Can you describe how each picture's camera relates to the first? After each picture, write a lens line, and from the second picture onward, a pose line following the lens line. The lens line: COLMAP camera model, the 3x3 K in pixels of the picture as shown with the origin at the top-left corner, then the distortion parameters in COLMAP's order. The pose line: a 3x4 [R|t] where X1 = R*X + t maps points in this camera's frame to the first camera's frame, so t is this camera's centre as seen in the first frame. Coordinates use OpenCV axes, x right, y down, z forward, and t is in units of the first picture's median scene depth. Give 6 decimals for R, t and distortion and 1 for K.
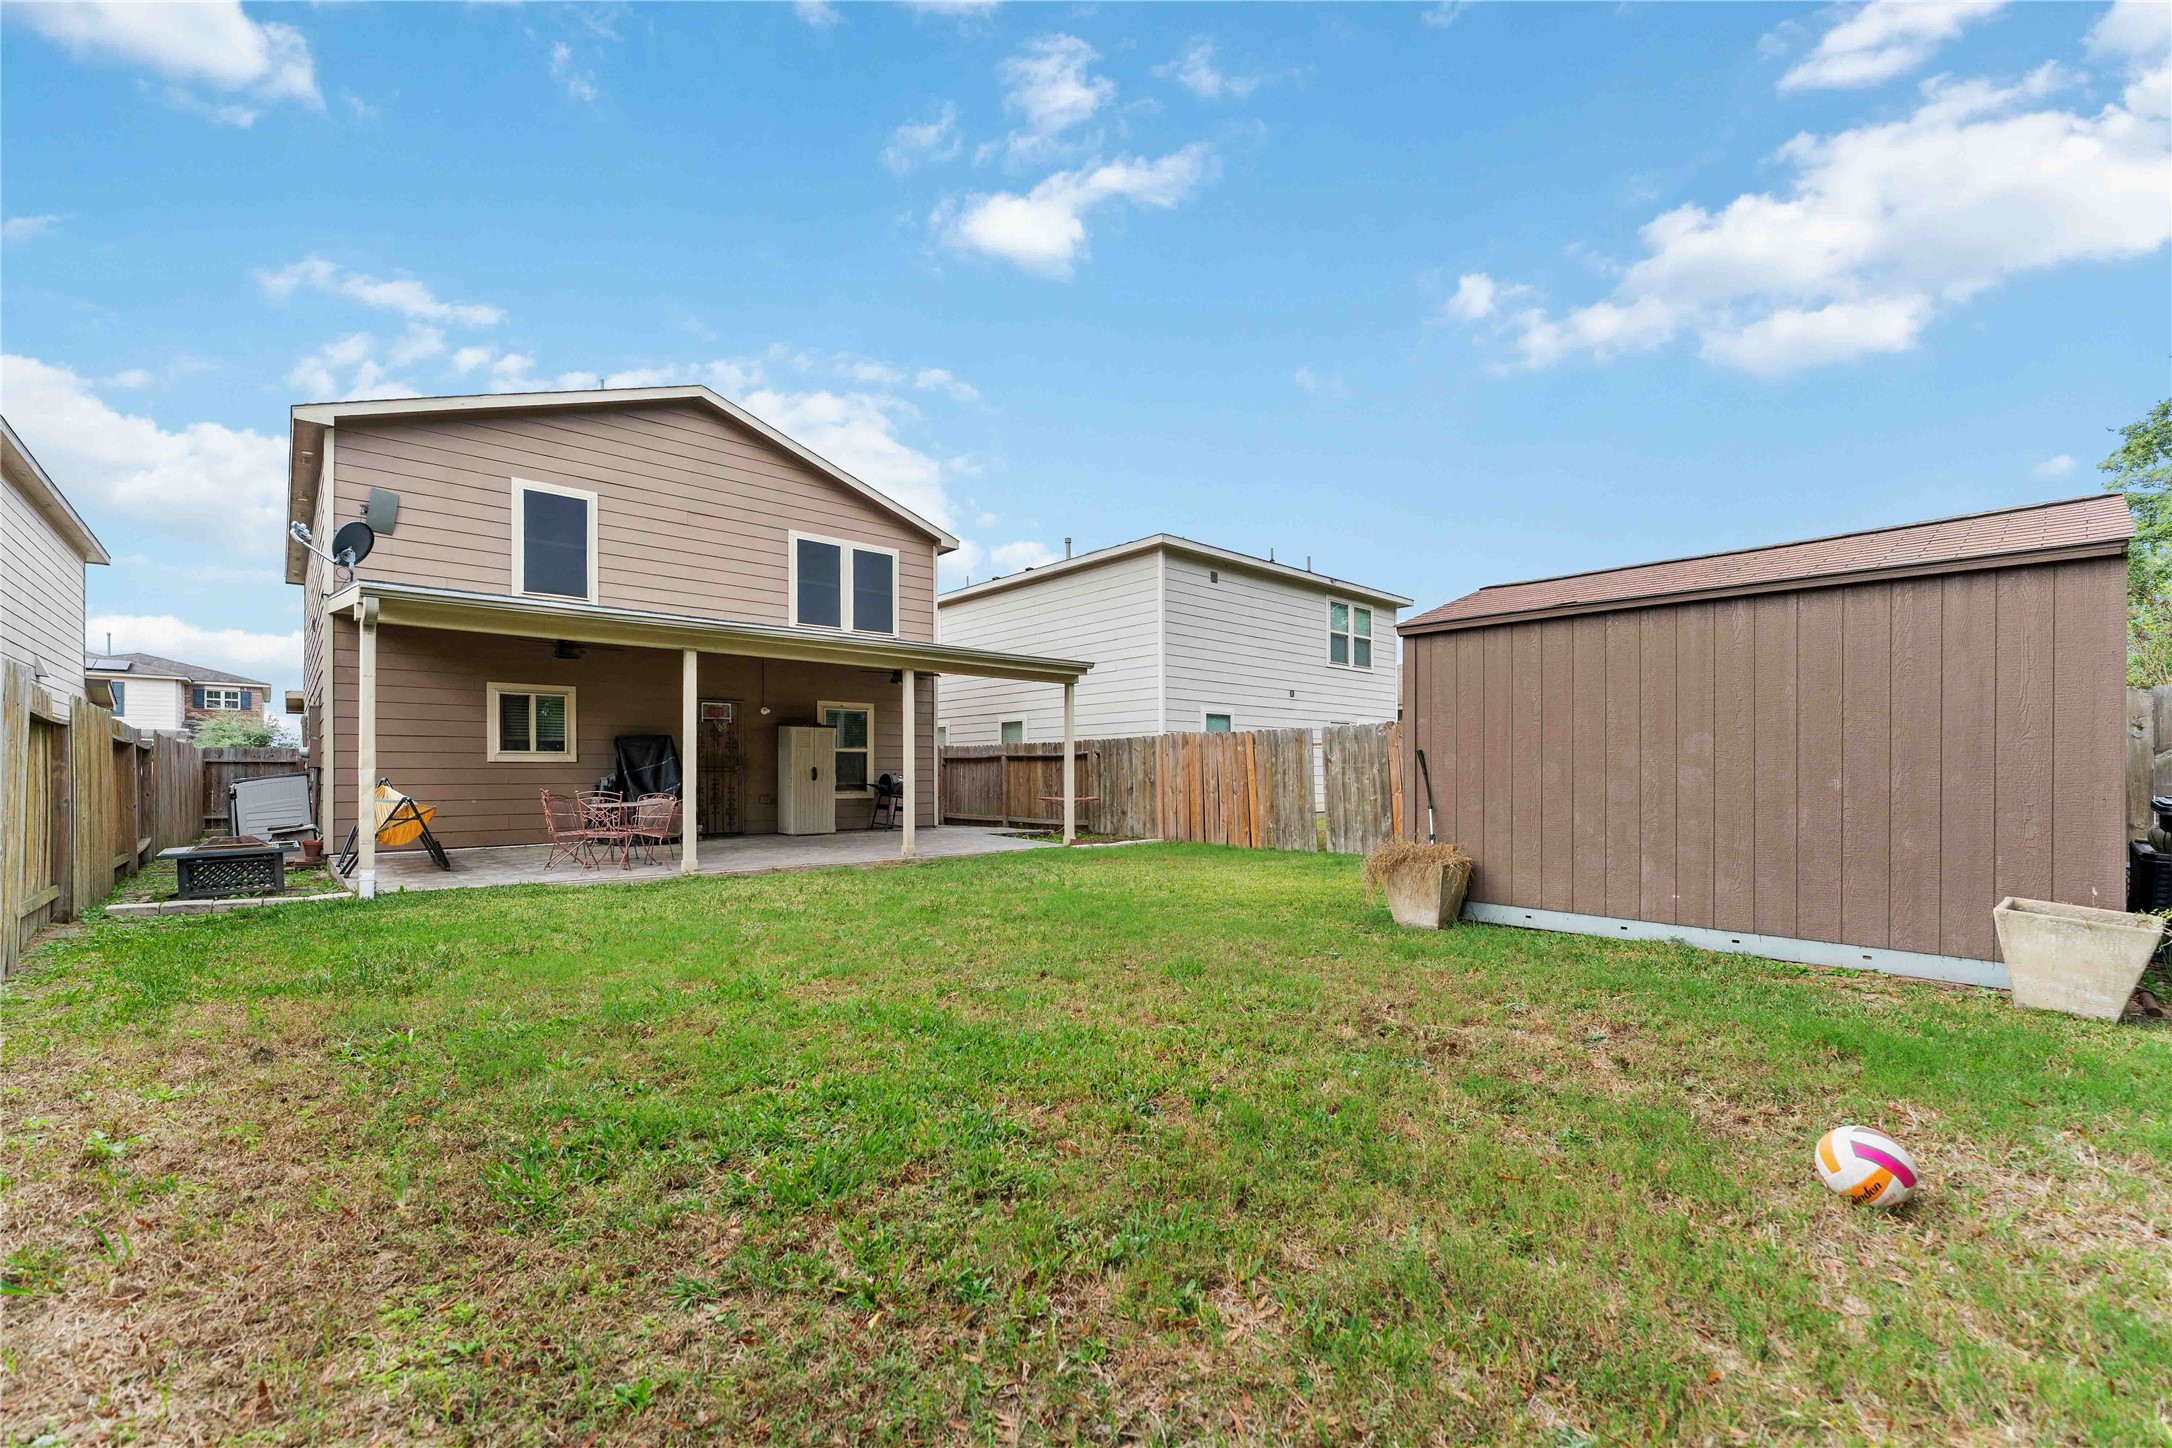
lens RADIAL K [[886.1, 0, 1079.3], [0, 886.1, 717.9], [0, 0, 1]] dist [0.000899, 0.000180]
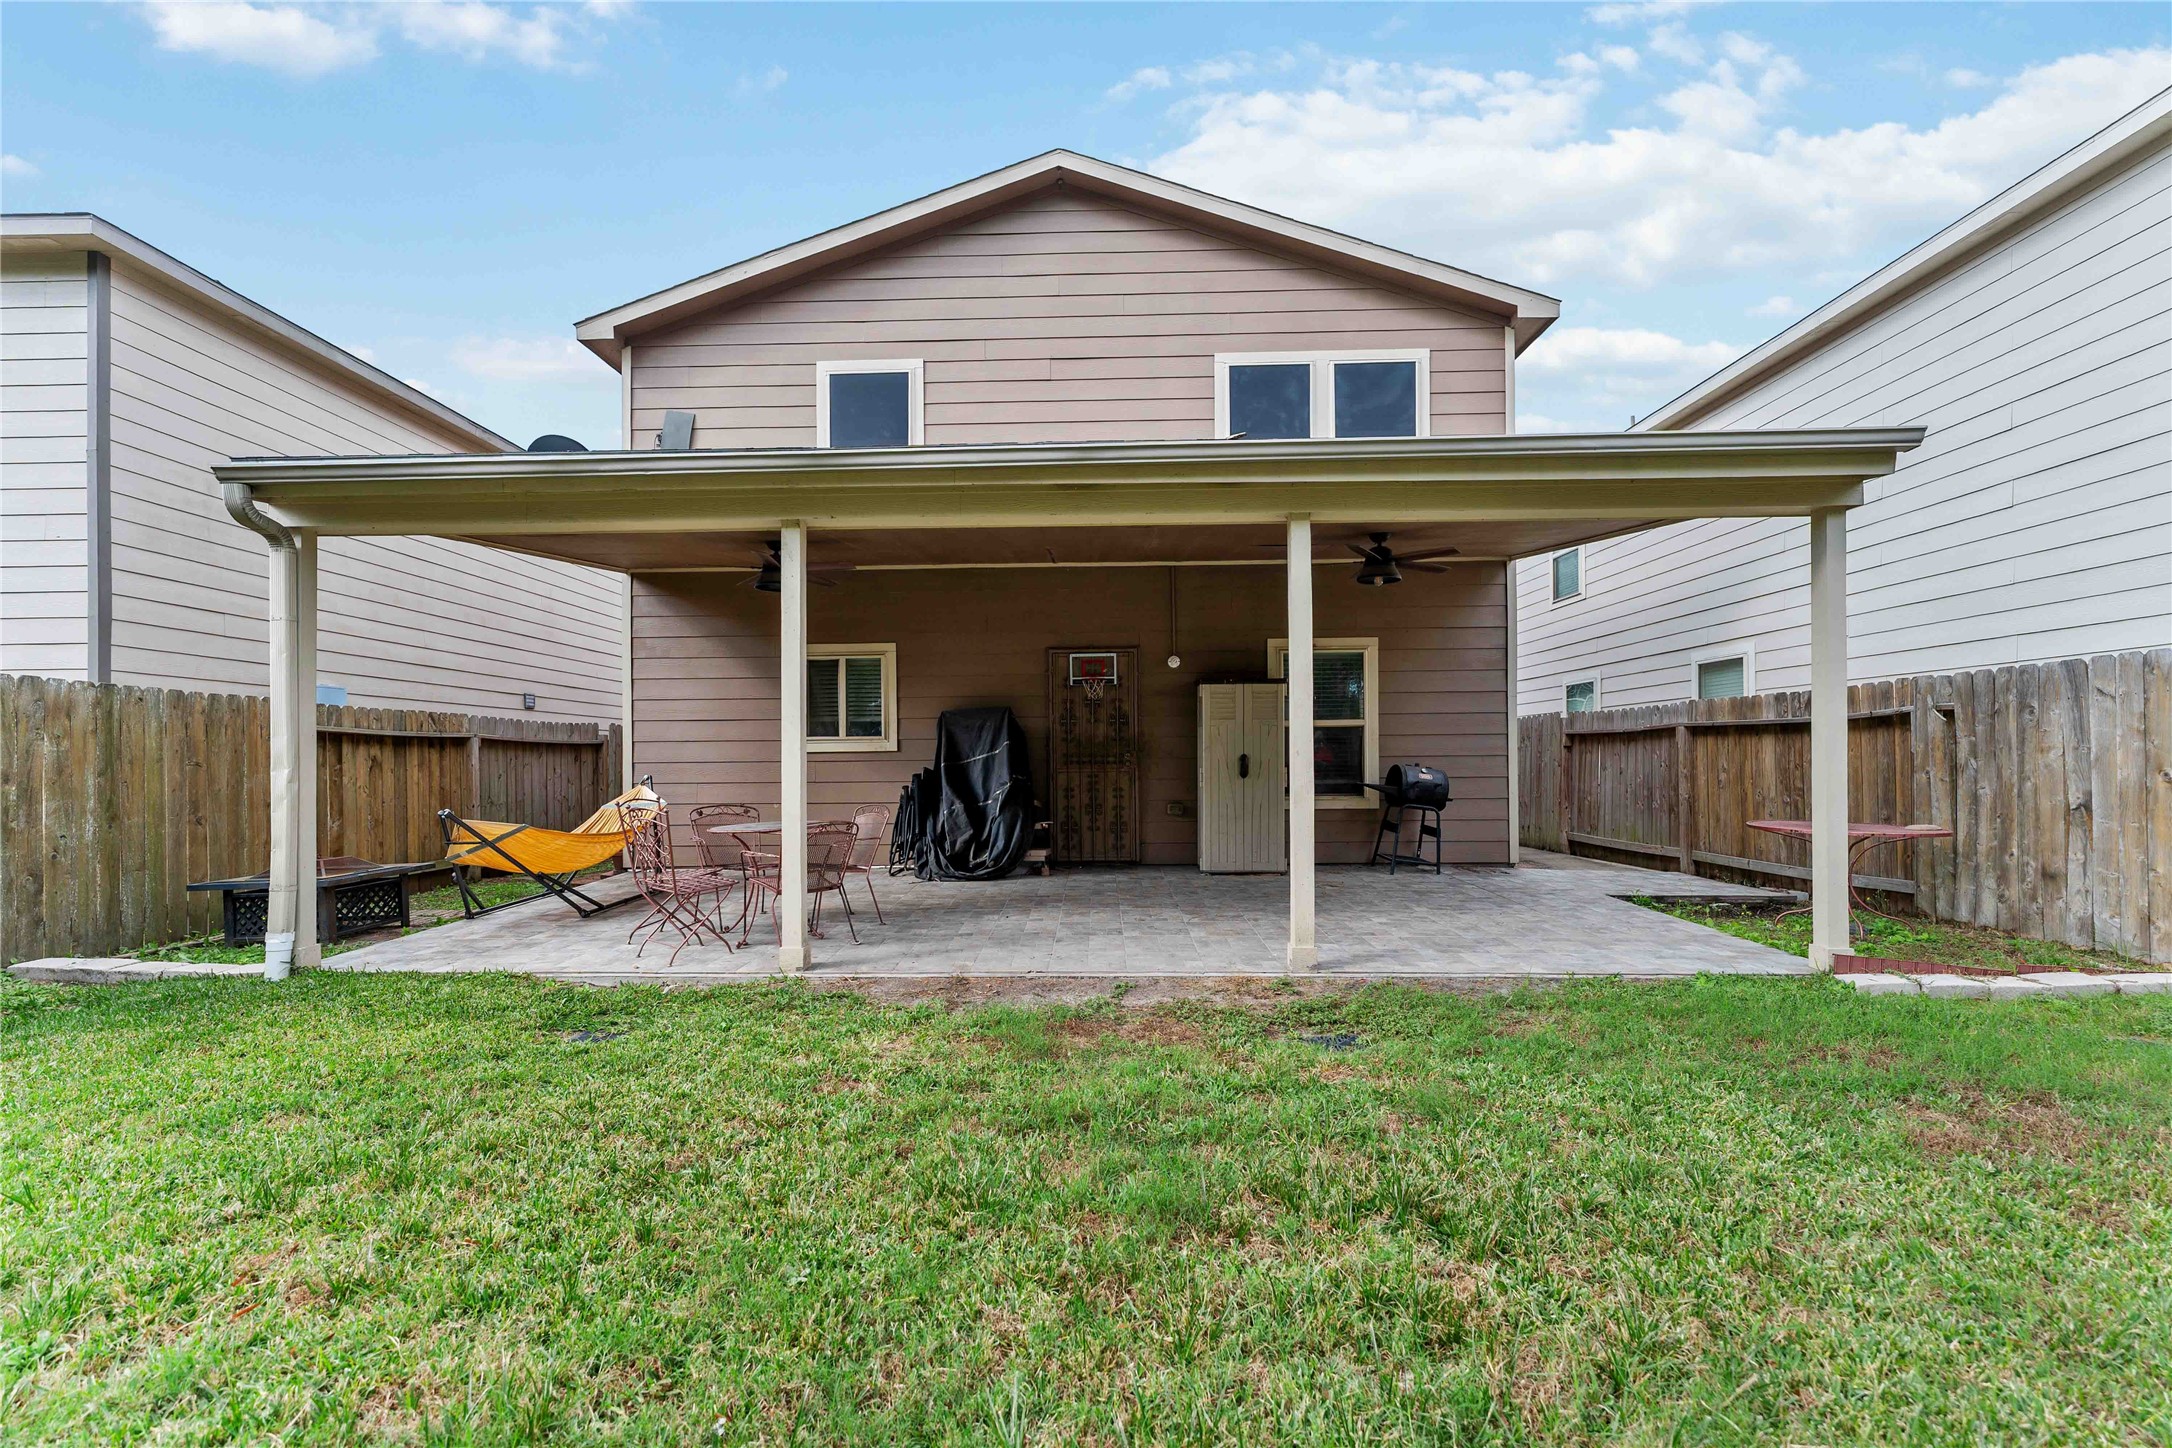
lens RADIAL K [[889.9, 0, 1080.1], [0, 889.9, 758.6], [0, 0, 1]] dist [0.002879, 0.000422]
pose [[0.723976, -0.004607, -0.689810, 0.016110], [0.050258, 0.997672, 0.046084, 0.024830], [0.687992, -0.068032, 0.722523, 0.479497]]
